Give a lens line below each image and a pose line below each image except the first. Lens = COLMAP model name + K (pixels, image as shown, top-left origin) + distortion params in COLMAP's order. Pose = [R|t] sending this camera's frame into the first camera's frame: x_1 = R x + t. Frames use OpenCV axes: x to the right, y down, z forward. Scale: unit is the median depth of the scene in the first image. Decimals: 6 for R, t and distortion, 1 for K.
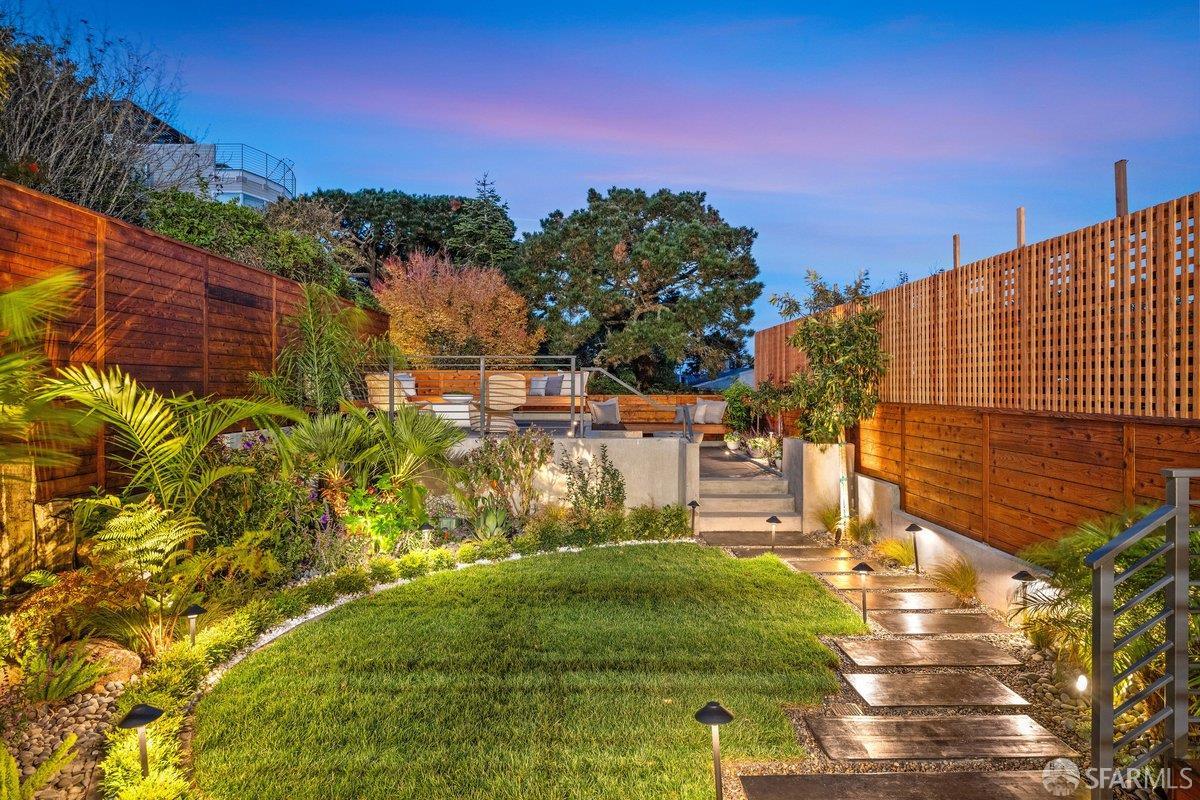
lens RADIAL K [[708.6, 0, 603.4], [0, 708.6, 392.7], [0, 0, 1]] dist [-0.014925, 0.003369]
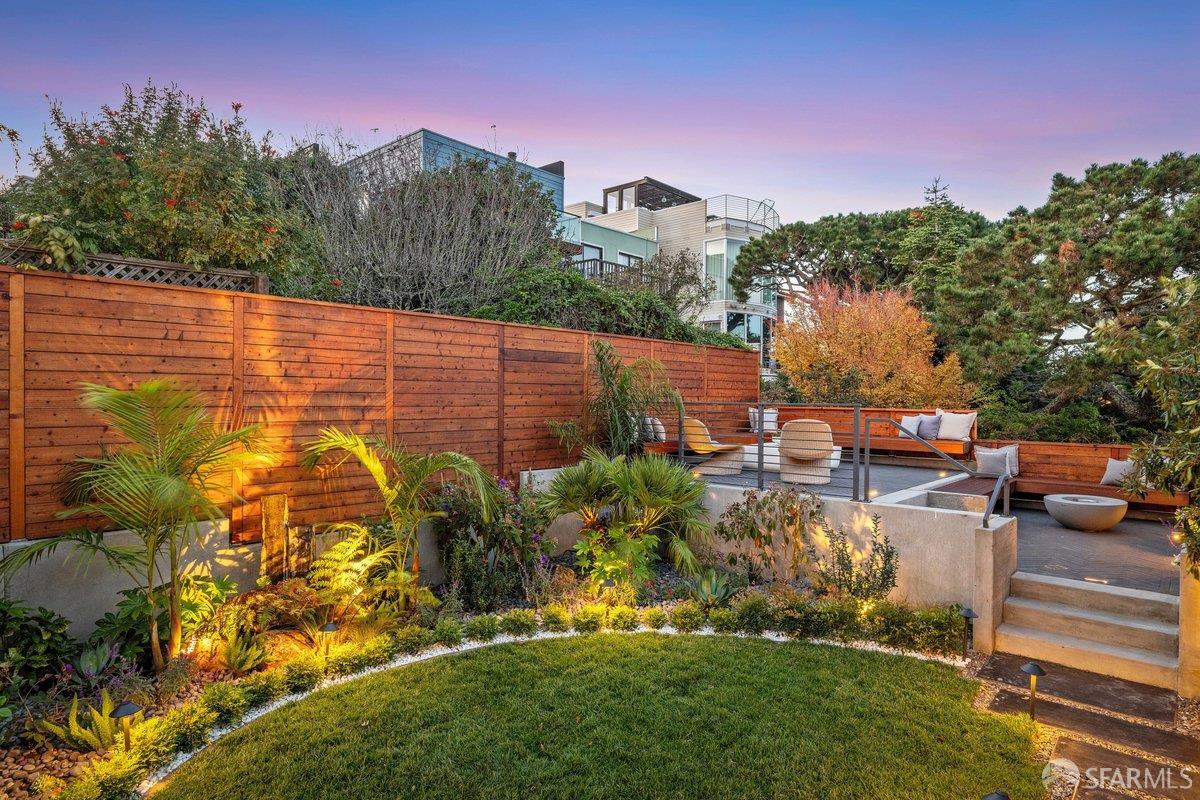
lens RADIAL K [[678.5, 0, 603.7], [0, 678.5, 399.9], [0, 0, 1]] dist [0.003153, -0.000784]
pose [[0.735130, 0.008789, -0.677869, 0.371780], [-0.014002, 0.999900, -0.002220, -0.066014], [0.677782, 0.011123, 0.735179, 0.253987]]
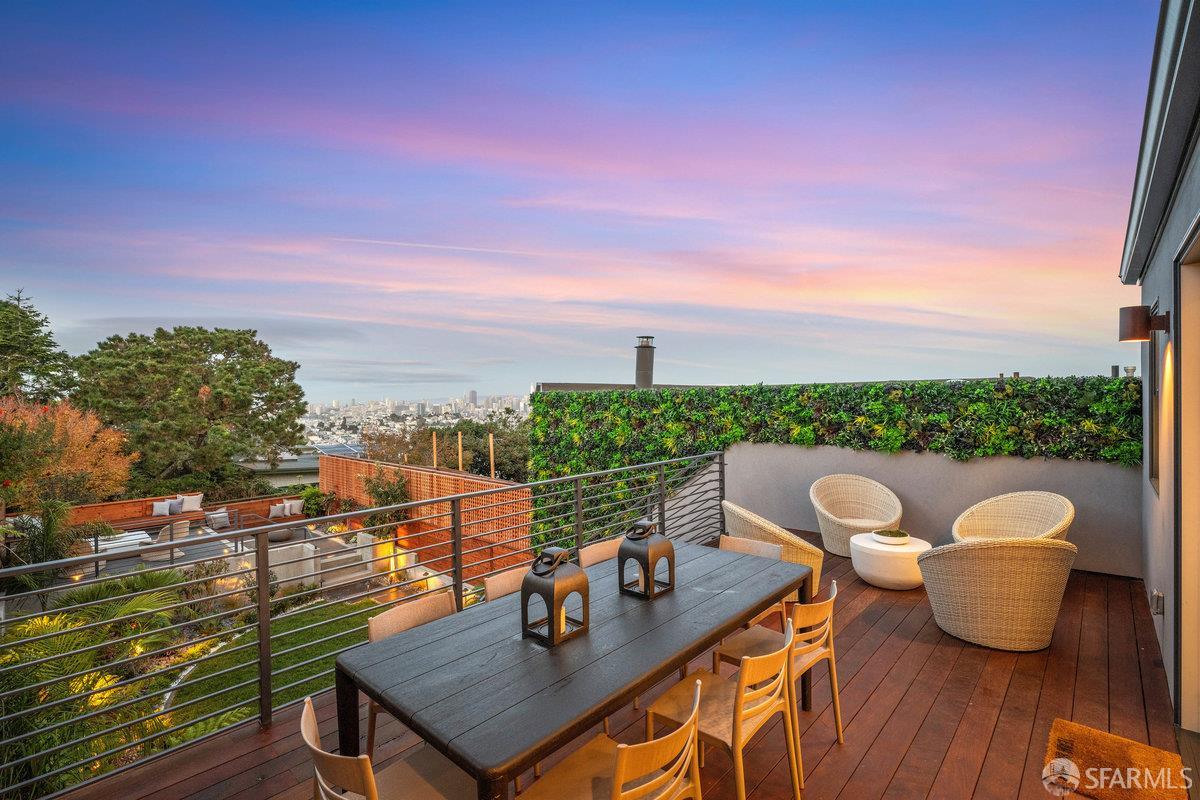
lens RADIAL K [[547.7, 0, 600.4], [0, 547.7, 399.9], [0, 0, 1]] dist [-0.000695, 0.001443]
pose [[0.698316, -0.015251, 0.715628, -0.497593], [0.021346, 0.999772, 0.000477, -0.400785], [-0.715472, 0.014943, 0.698482, -0.792747]]
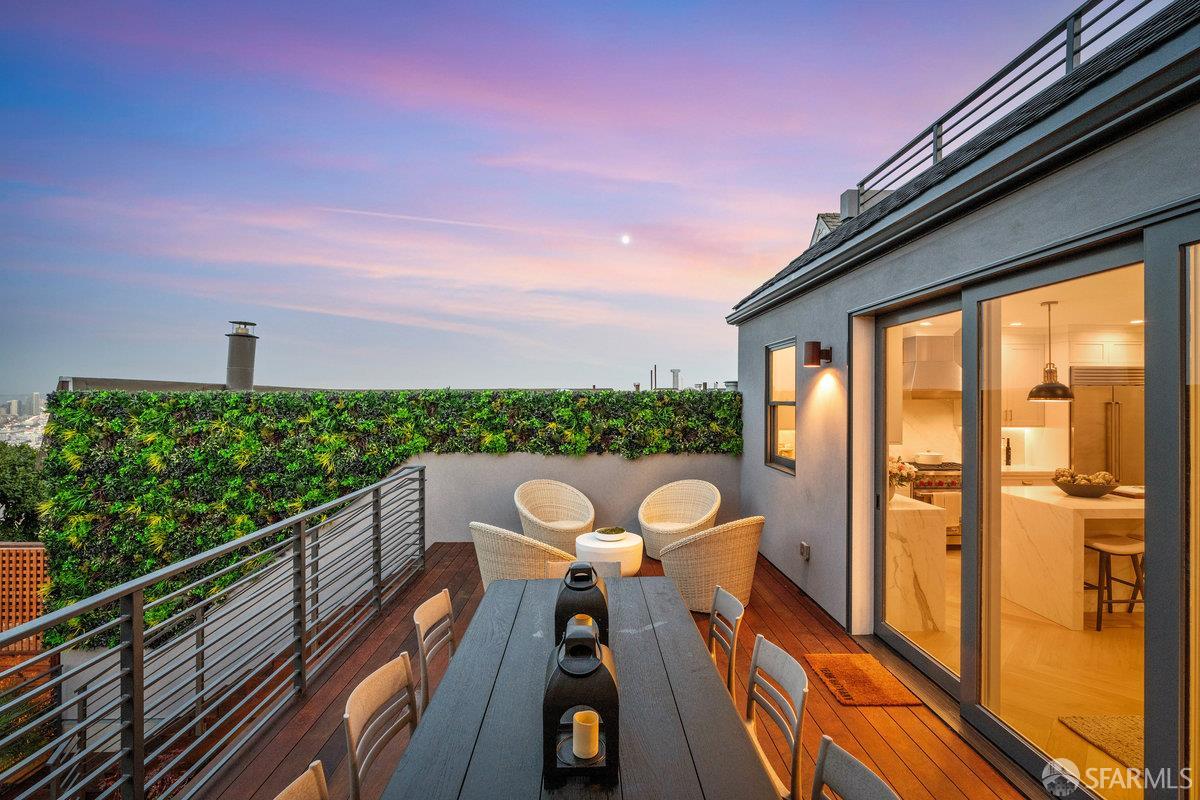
lens RADIAL K [[547.7, 0, 602.6], [0, 547.7, 399.9], [0, 0, 1]] dist [-0.000695, 0.001443]
pose [[-0.002313, -0.002079, 0.999995, -0.492241], [0.009042, 0.999957, 0.002100, -0.404077], [-0.999956, 0.009047, -0.002294, -0.549388]]
